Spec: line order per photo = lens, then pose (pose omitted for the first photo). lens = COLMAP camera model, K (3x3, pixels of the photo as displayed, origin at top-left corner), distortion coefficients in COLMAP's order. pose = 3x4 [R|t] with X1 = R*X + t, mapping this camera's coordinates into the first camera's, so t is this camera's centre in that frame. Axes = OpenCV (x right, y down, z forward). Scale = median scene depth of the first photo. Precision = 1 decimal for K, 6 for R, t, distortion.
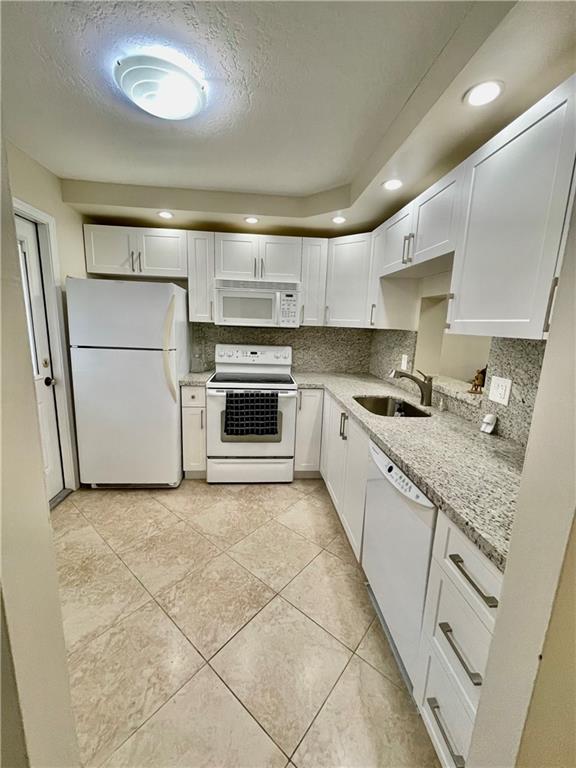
lens RADIAL K [[310.3, 0, 284.6], [0, 310.3, 378.0], [0, 0, 1]] dist [0.000934, -0.001255]
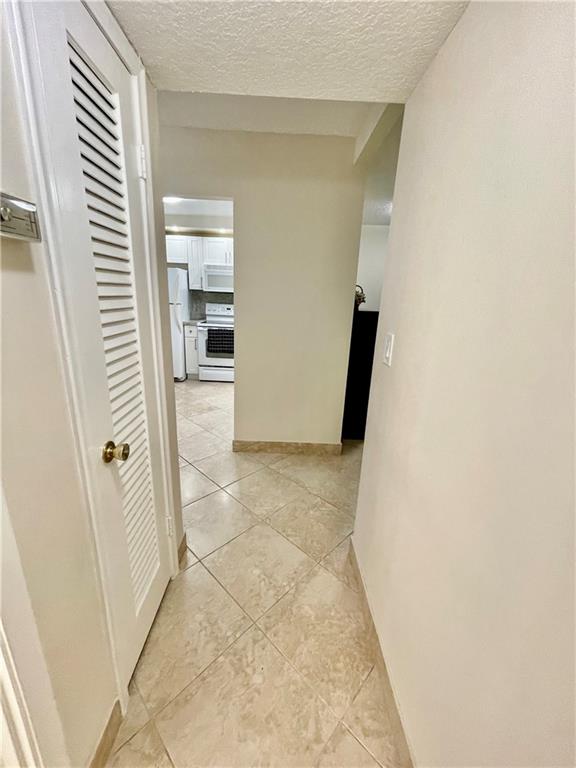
lens RADIAL K [[310.3, 0, 285.2], [0, 310.3, 383.8], [0, 0, 1]] dist [0.000934, -0.001255]
pose [[0.996884, 0.033661, -0.071338, 0.508997], [-0.026262, 0.994414, 0.102233, 0.212327], [0.074381, -0.100041, 0.992199, -1.015590]]
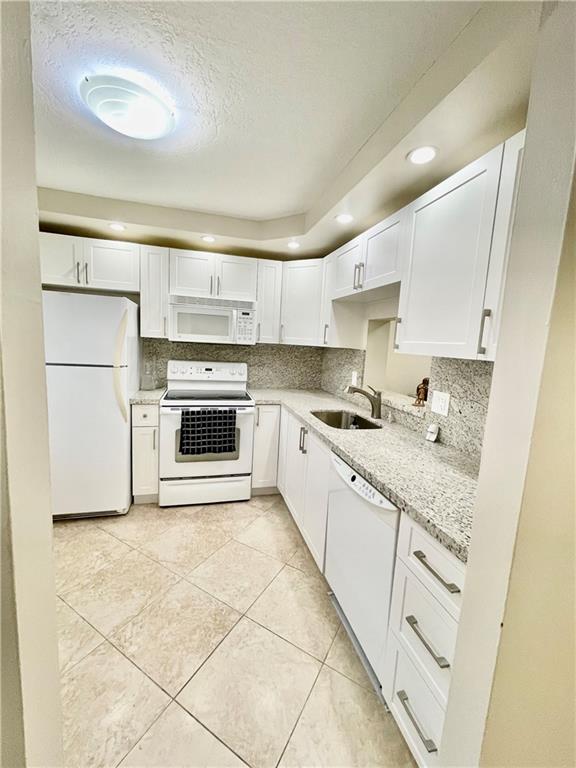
lens RADIAL K [[310.3, 0, 285.1], [0, 310.3, 377.8], [0, 0, 1]] dist [0.000934, -0.001255]
pose [[0.984474, -0.003913, 0.175488, -0.049248], [0.012980, 0.998637, -0.050547, -0.001846], [-0.175051, 0.052040, 0.983183, -0.020545]]
